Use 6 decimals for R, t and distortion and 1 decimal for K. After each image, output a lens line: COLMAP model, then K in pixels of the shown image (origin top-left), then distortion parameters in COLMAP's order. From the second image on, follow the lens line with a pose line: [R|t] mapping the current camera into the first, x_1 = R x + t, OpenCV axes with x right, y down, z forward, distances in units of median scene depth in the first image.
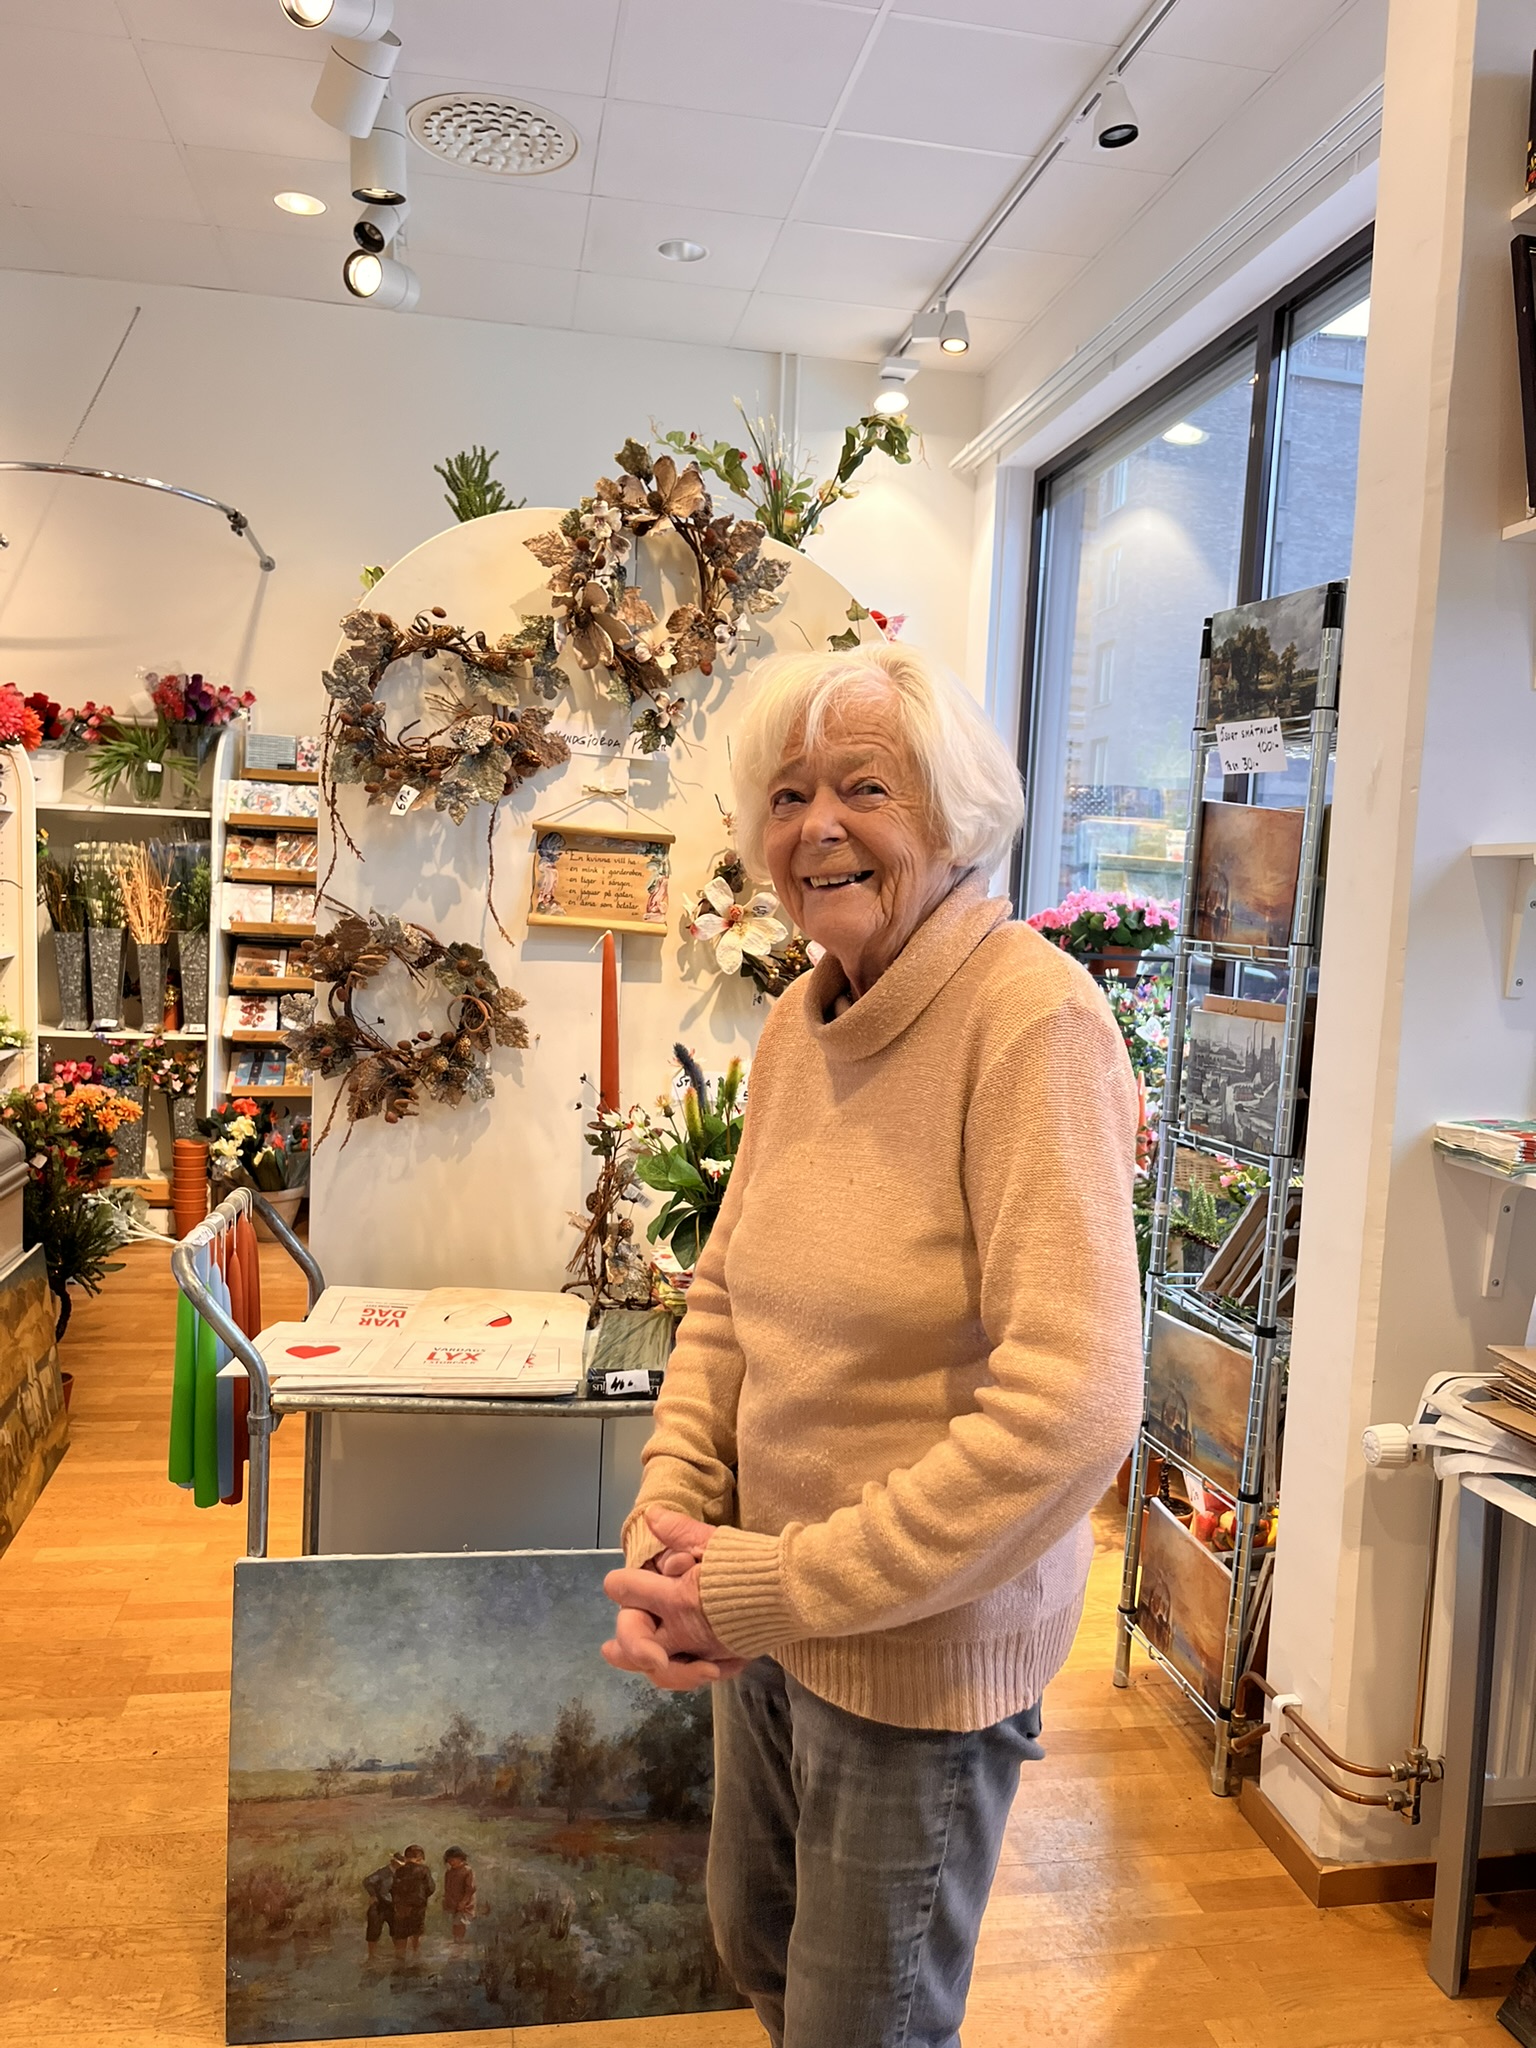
lens RADIAL K [[1555.9, 0, 765.3], [0, 1555.9, 1024.5], [0, 0, 1]] dist [0.051952, -0.068560]
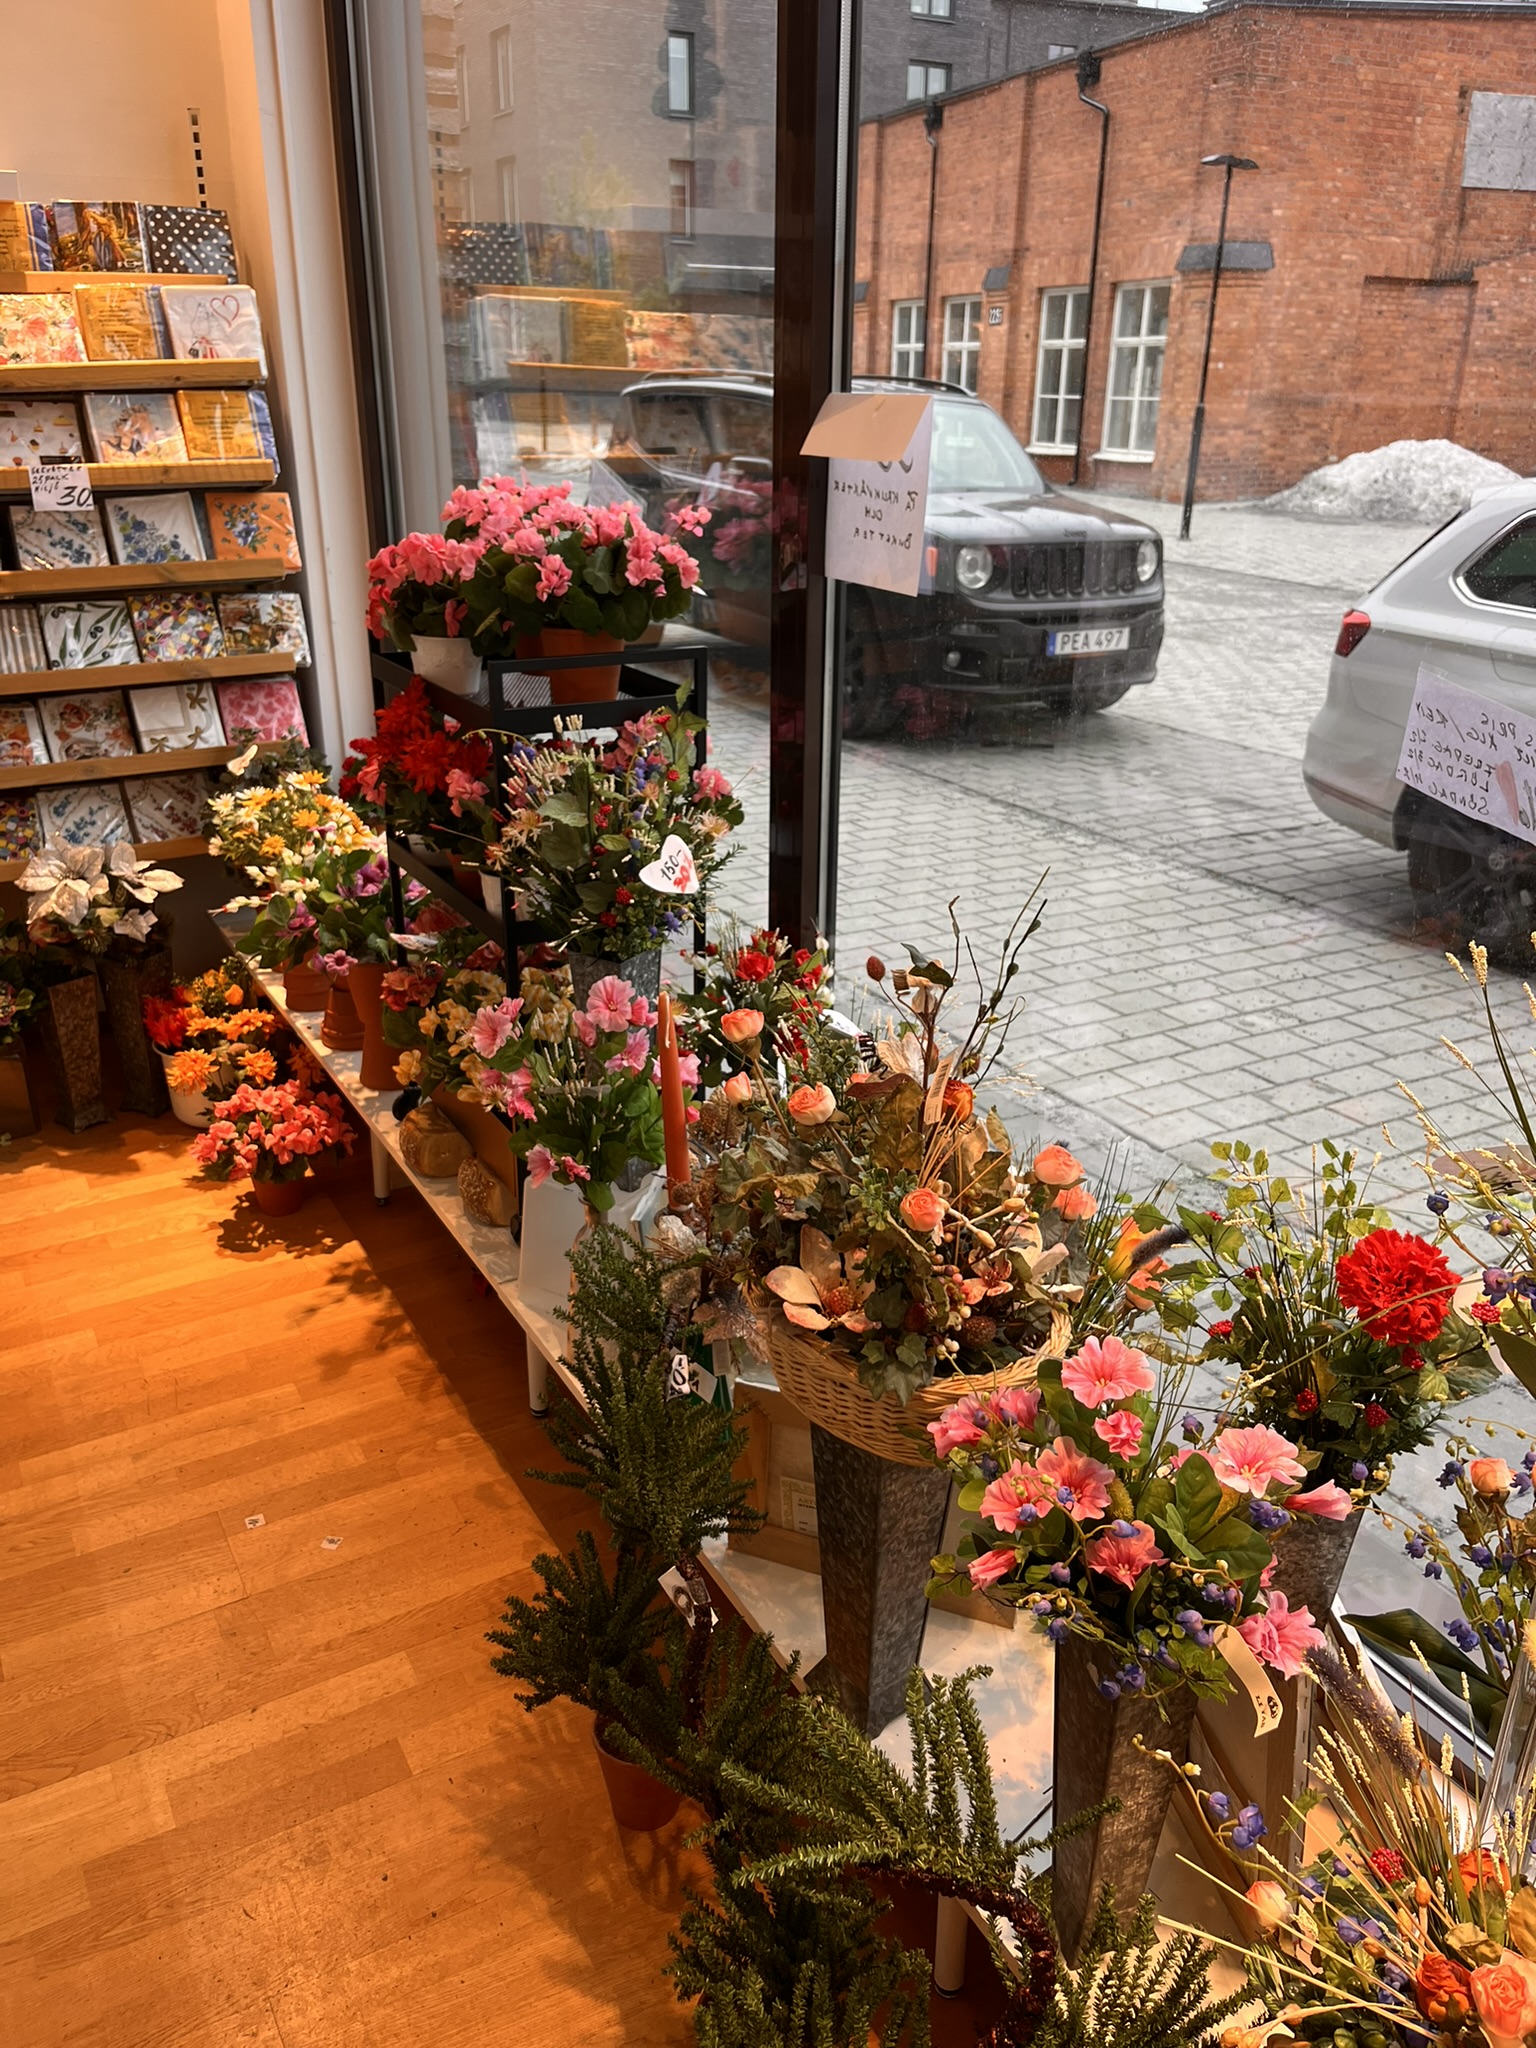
lens RADIAL K [[1555.9, 0, 773.5], [0, 1555.9, 1027.6], [0, 0, 1]] dist [0.051952, -0.068560]
pose [[0.937432, -0.163600, 0.307337, 0.088775], [0.056929, 0.942870, 0.328260, -0.062601], [-0.343482, -0.290226, 0.893191, 0.392851]]
